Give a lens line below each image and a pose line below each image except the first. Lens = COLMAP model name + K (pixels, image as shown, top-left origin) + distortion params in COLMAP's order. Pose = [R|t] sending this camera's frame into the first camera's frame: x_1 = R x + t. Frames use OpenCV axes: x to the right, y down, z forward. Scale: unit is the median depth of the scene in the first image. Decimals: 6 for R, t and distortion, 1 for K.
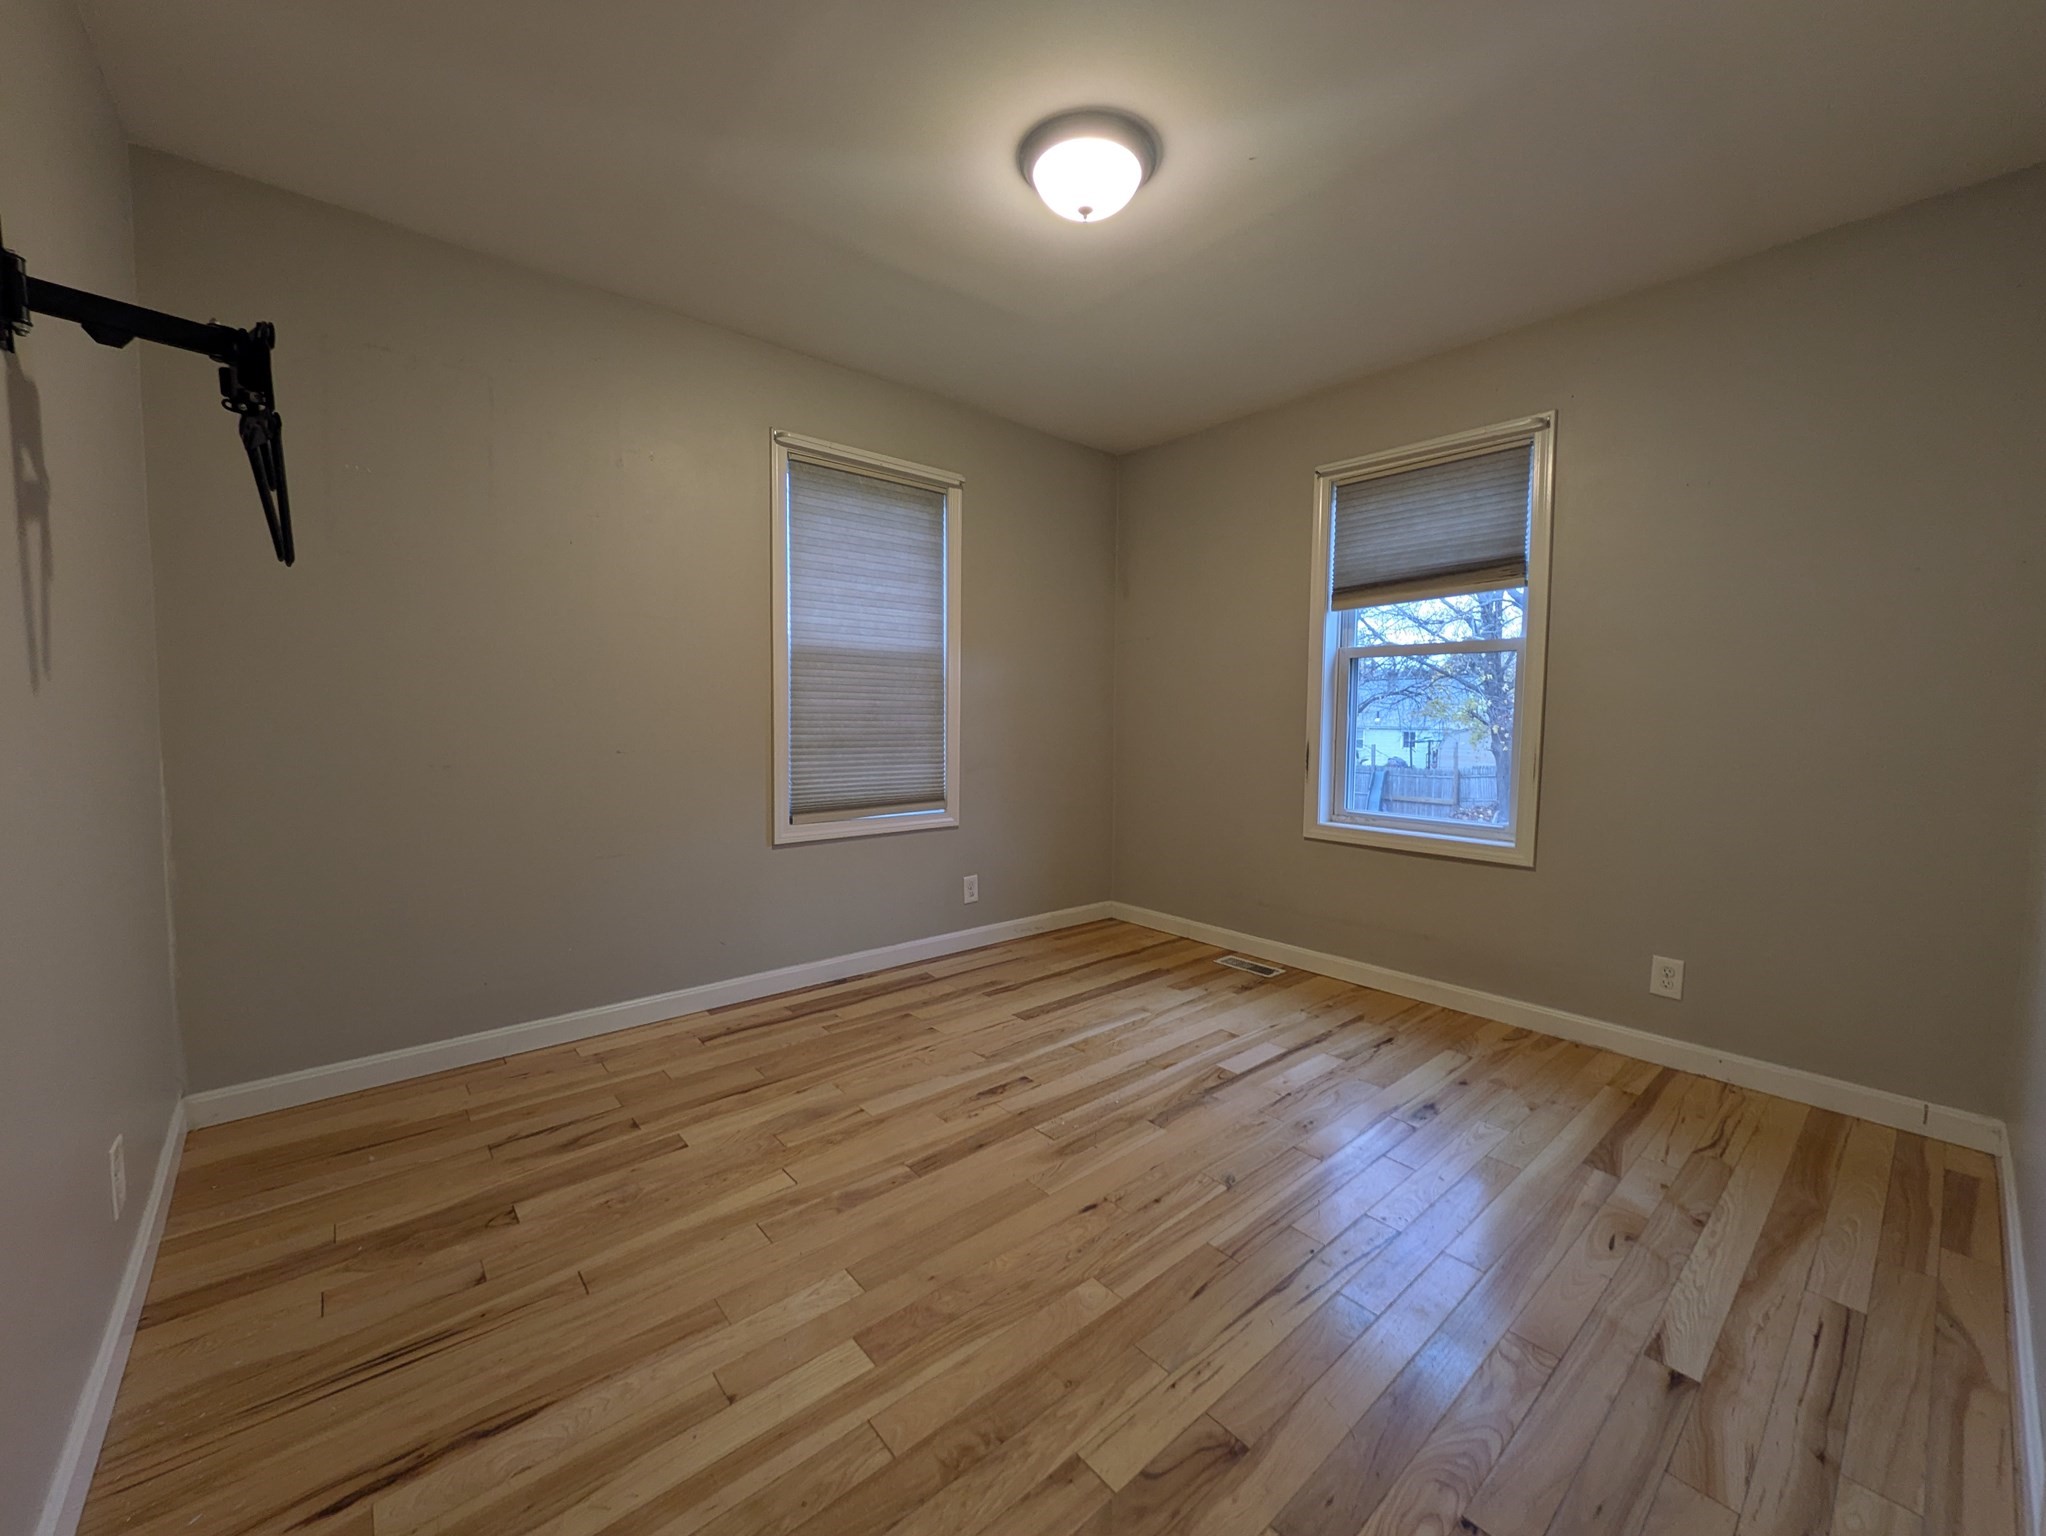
lens RADIAL K [[814.0, 0, 1019.0], [0, 814.0, 765.1], [0, 0, 1]] dist [-0.000805, -0.000195]
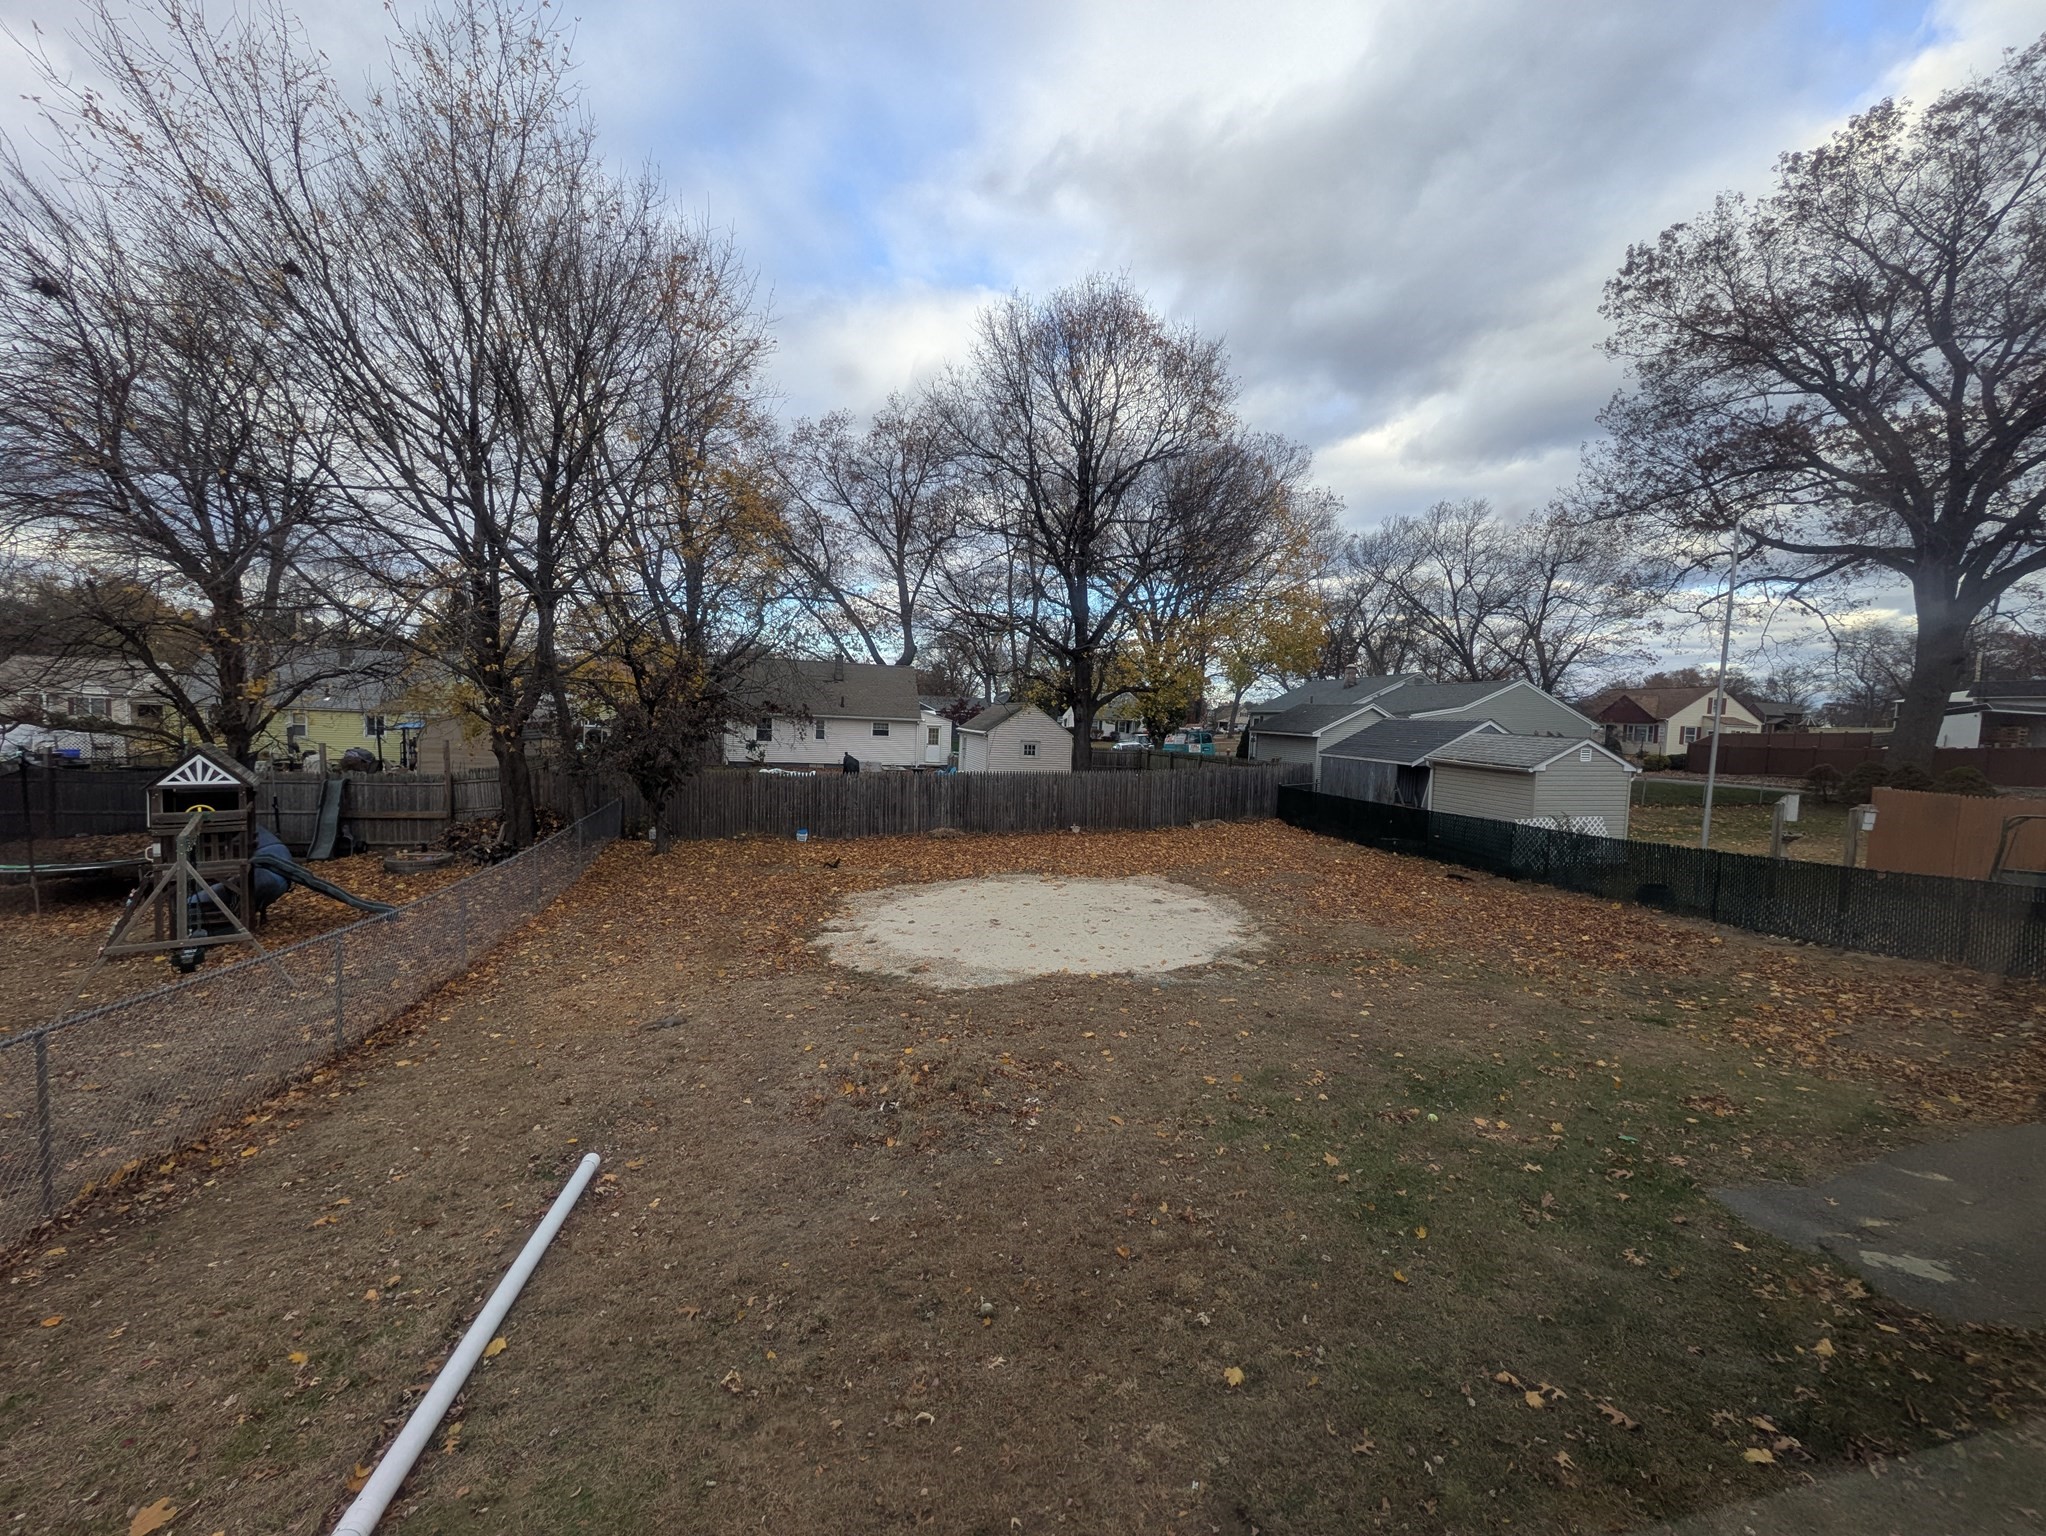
lens RADIAL K [[814.0, 0, 1016.6], [0, 814.0, 762.9], [0, 0, 1]] dist [-0.000805, -0.000195]
pose [[0.438796, -0.050076, 0.897190, 0.055063], [0.023559, 0.998744, 0.044222, -0.023283], [-0.898278, 0.001733, 0.439425, 0.123792]]
